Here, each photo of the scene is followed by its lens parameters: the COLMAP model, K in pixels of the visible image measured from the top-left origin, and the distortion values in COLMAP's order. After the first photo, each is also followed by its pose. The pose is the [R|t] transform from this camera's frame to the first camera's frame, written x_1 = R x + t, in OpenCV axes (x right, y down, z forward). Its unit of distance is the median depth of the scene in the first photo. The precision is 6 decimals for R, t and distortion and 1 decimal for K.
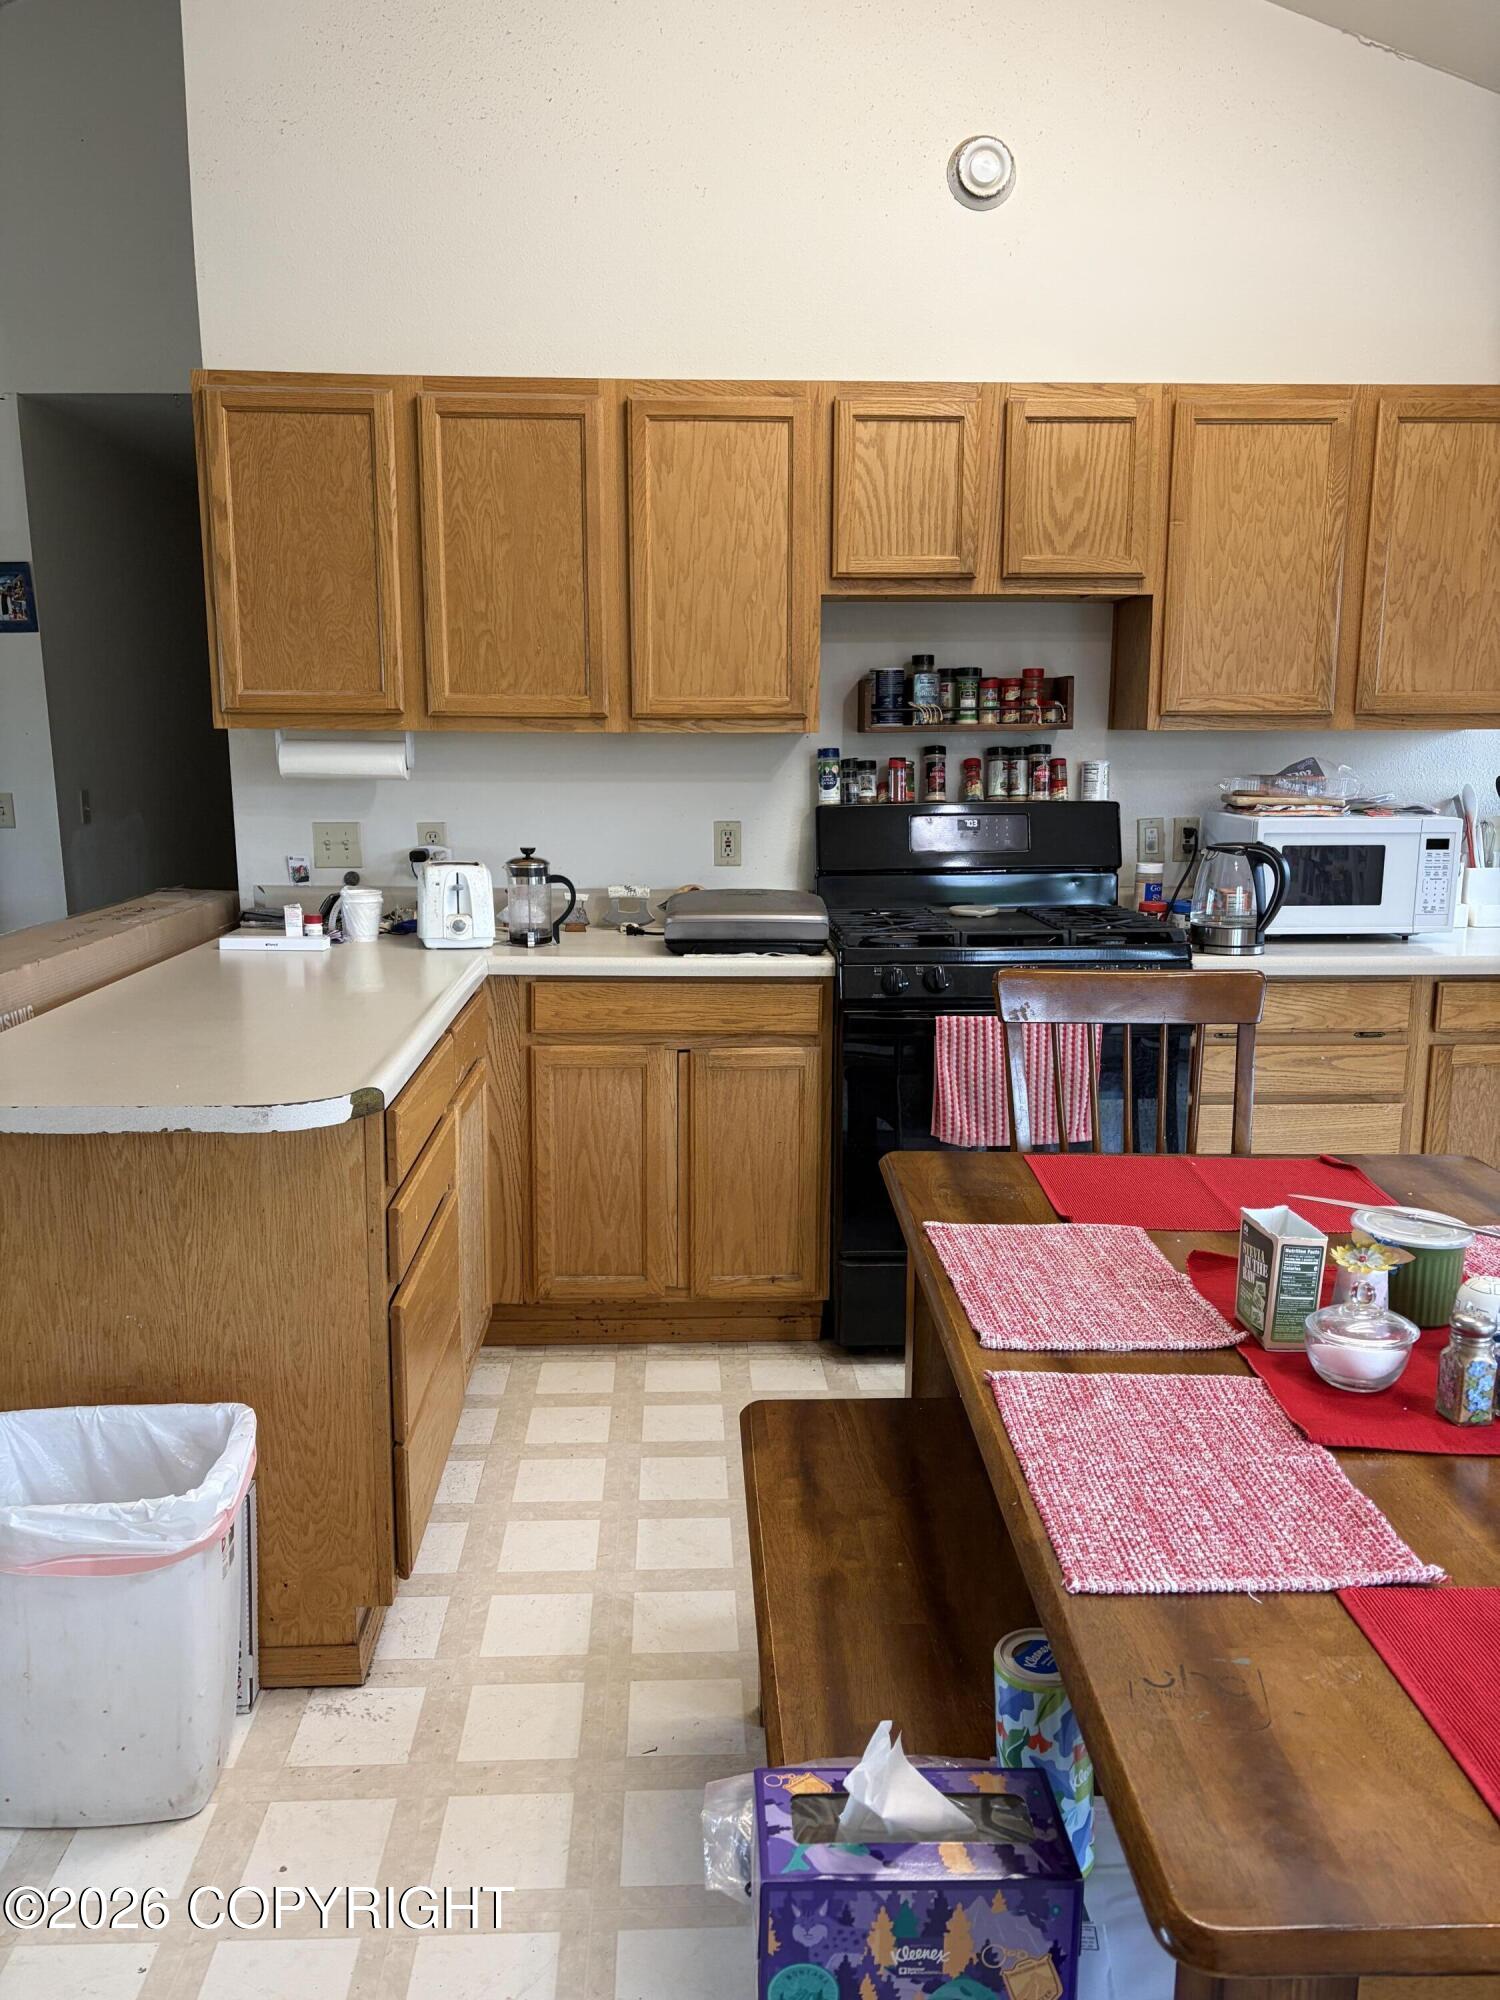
lens RADIAL K [[1482.6, 0, 744.7], [0, 1482.6, 1007.9], [0, 0, 1]] dist [-0.000866, -0.001973]
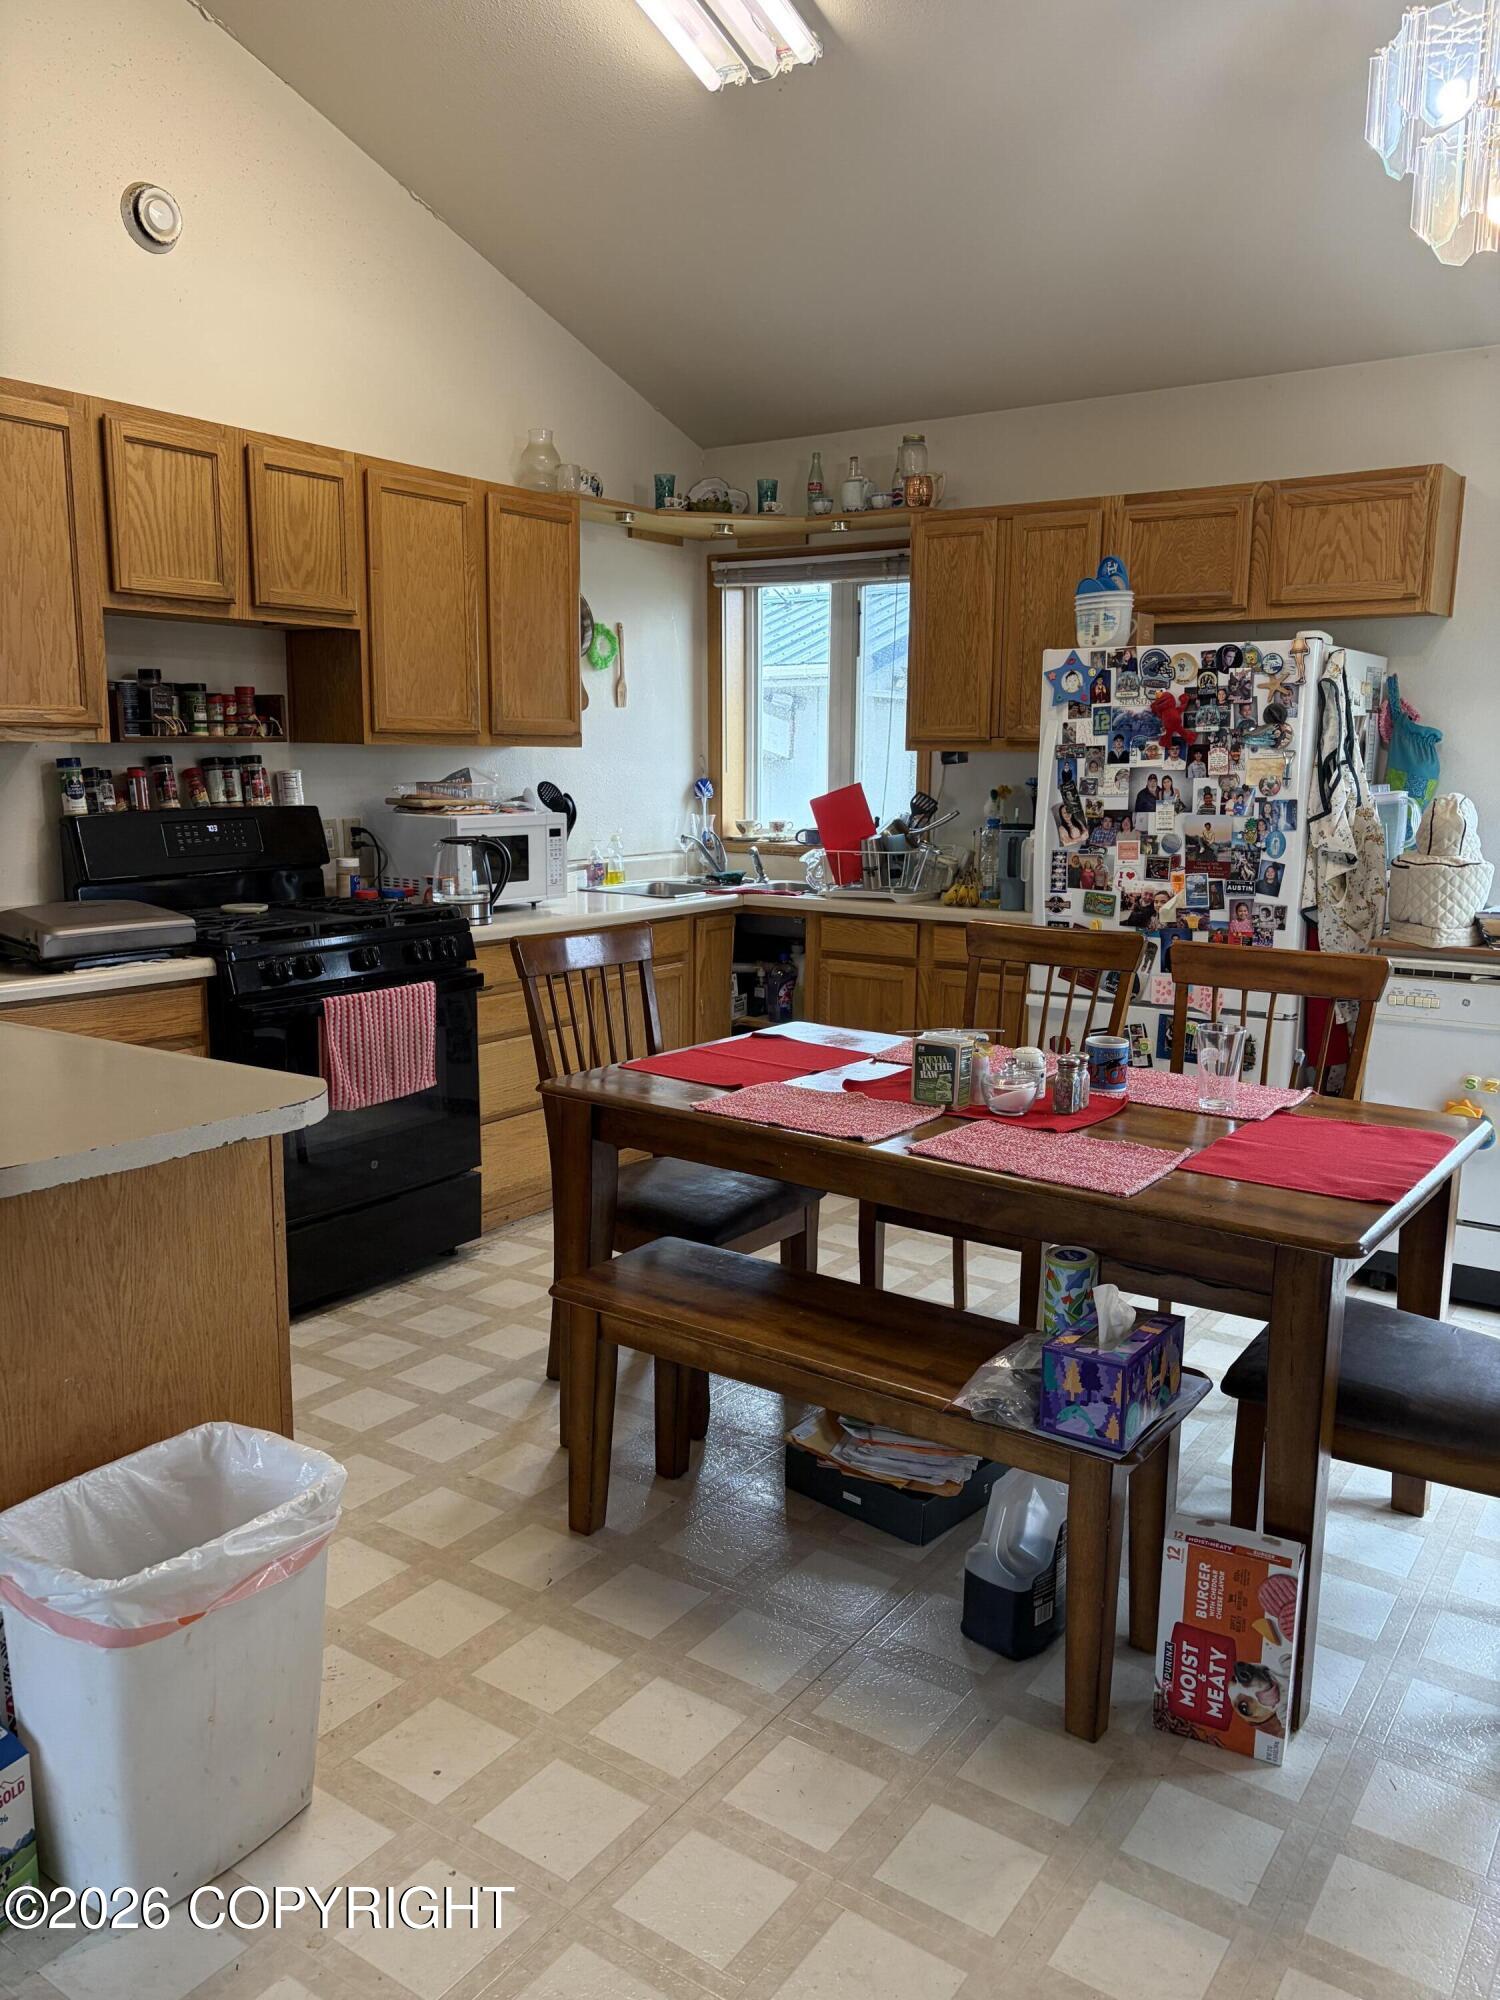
lens RADIAL K [[1483.6, 0, 750.0], [0, 1483.6, 1000.0], [0, 0, 1]] dist [0.020837, -0.008599]
pose [[0.607265, -0.125940, 0.784454, -0.514202], [0.130502, 0.989757, 0.057876, -0.014902], [-0.783708, 0.067227, 0.617481, 0.044390]]
